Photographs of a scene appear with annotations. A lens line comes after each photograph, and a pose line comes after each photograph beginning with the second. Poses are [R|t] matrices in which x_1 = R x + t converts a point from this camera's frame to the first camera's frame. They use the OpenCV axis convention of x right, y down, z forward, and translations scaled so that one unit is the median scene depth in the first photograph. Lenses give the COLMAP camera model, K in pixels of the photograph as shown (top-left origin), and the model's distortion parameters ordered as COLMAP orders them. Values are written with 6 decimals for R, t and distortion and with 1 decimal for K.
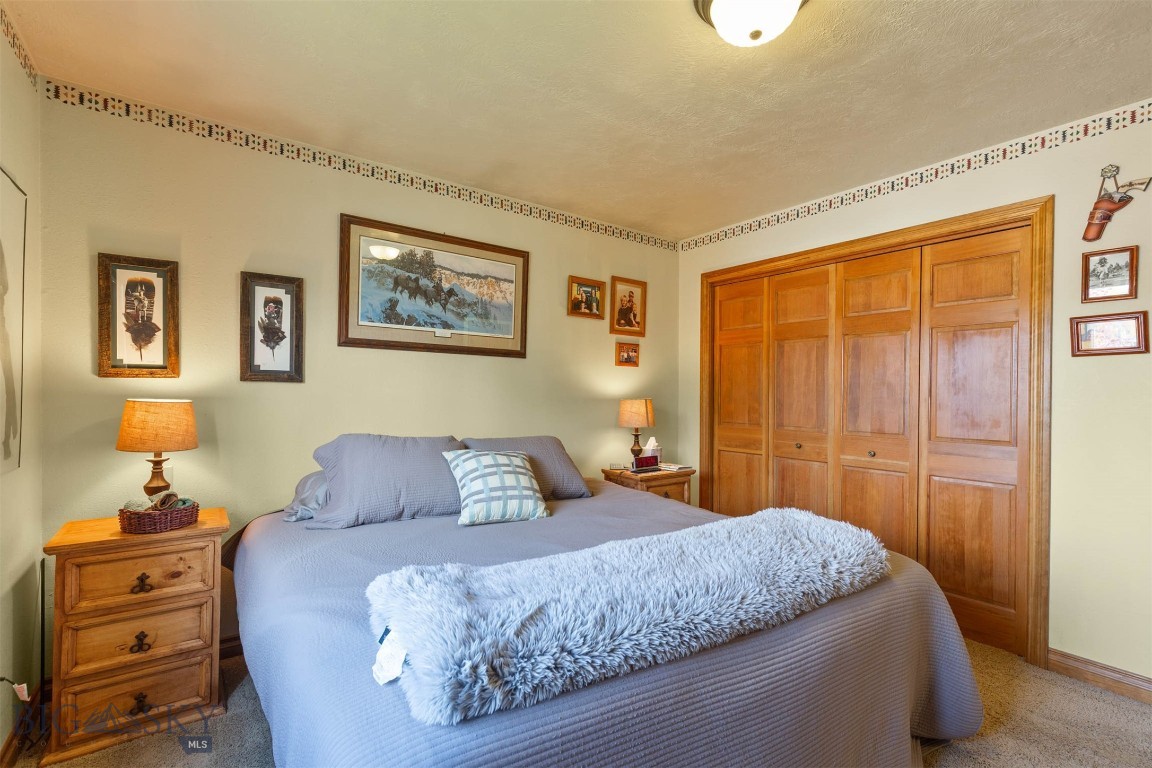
lens RADIAL K [[516.8, 0, 574.6], [0, 516.8, 388.4], [0, 0, 1]] dist [0.004426, -0.000786]
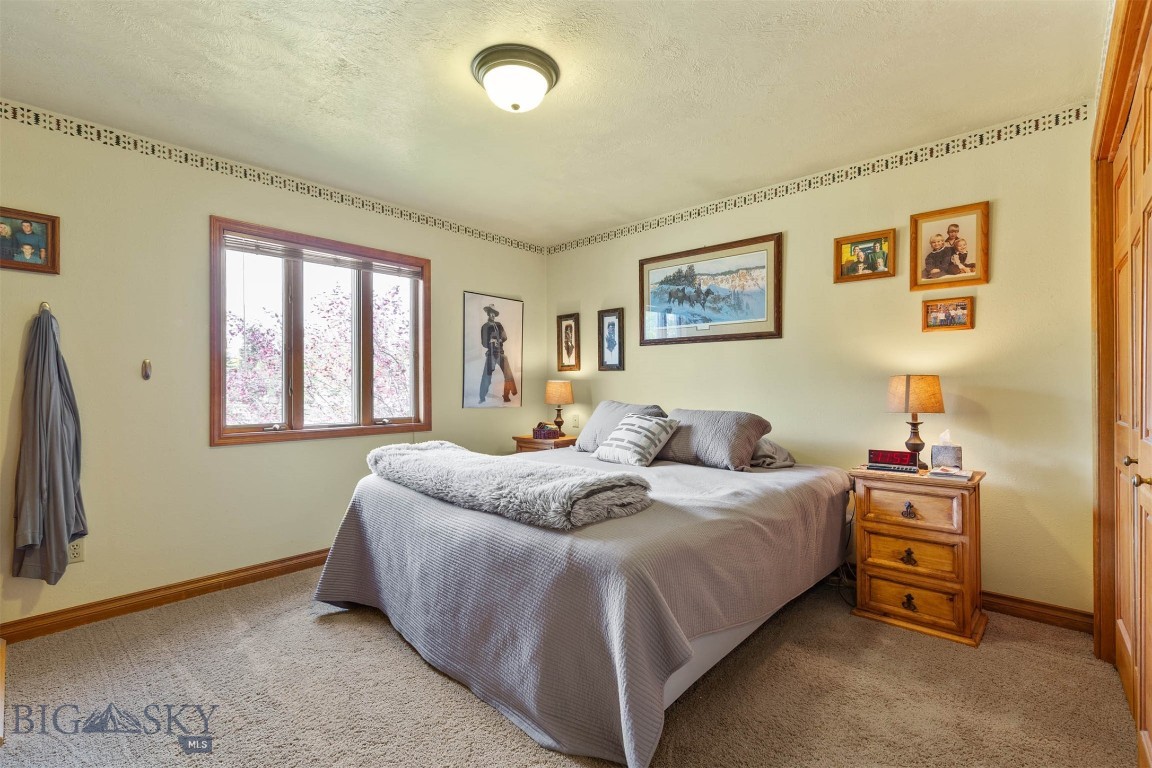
lens RADIAL K [[516.8, 0, 574.6], [0, 516.8, 388.4], [0, 0, 1]] dist [0.004426, -0.000786]
pose [[0.196369, -0.002946, -0.980526, 0.877622], [0.016983, 0.999856, 0.000397, 0.034977], [0.980383, -0.016730, 0.196391, 0.434073]]
